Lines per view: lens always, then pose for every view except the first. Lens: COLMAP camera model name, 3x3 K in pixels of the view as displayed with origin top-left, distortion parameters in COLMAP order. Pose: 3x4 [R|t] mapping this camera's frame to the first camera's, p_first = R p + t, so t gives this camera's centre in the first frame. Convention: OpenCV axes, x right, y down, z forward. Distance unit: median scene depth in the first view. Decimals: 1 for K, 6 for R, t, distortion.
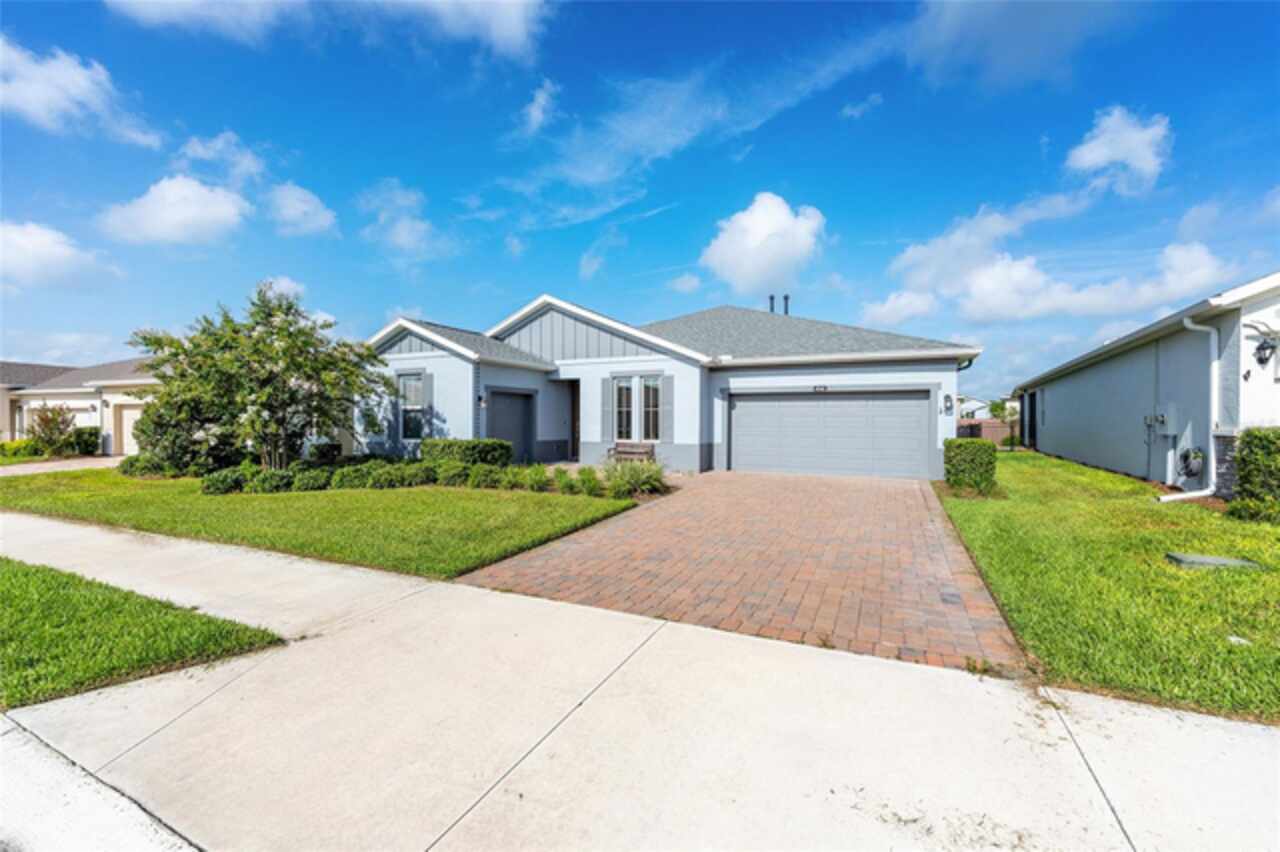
lens RADIAL K [[516.3, 0, 646.0], [0, 516.3, 423.8], [0, 0, 1]] dist [-0.002289, 0.000906]
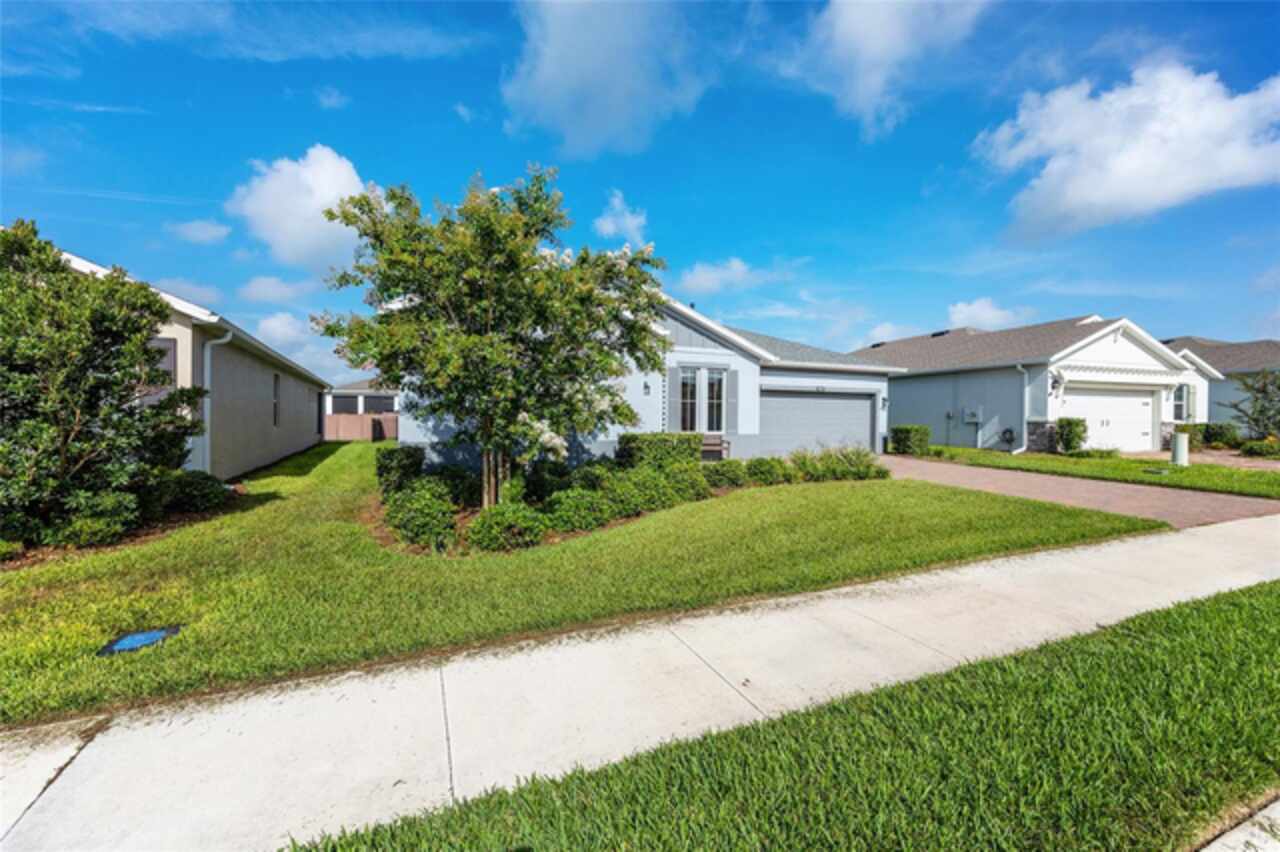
lens RADIAL K [[516.3, 0, 640.3], [0, 516.3, 420.9], [0, 0, 1]] dist [-0.002289, 0.000906]
pose [[0.671637, -0.004899, 0.740864, -0.842790], [0.000066, 0.999979, 0.006553, 0.003016], [-0.740880, -0.004352, 0.671623, 0.423074]]
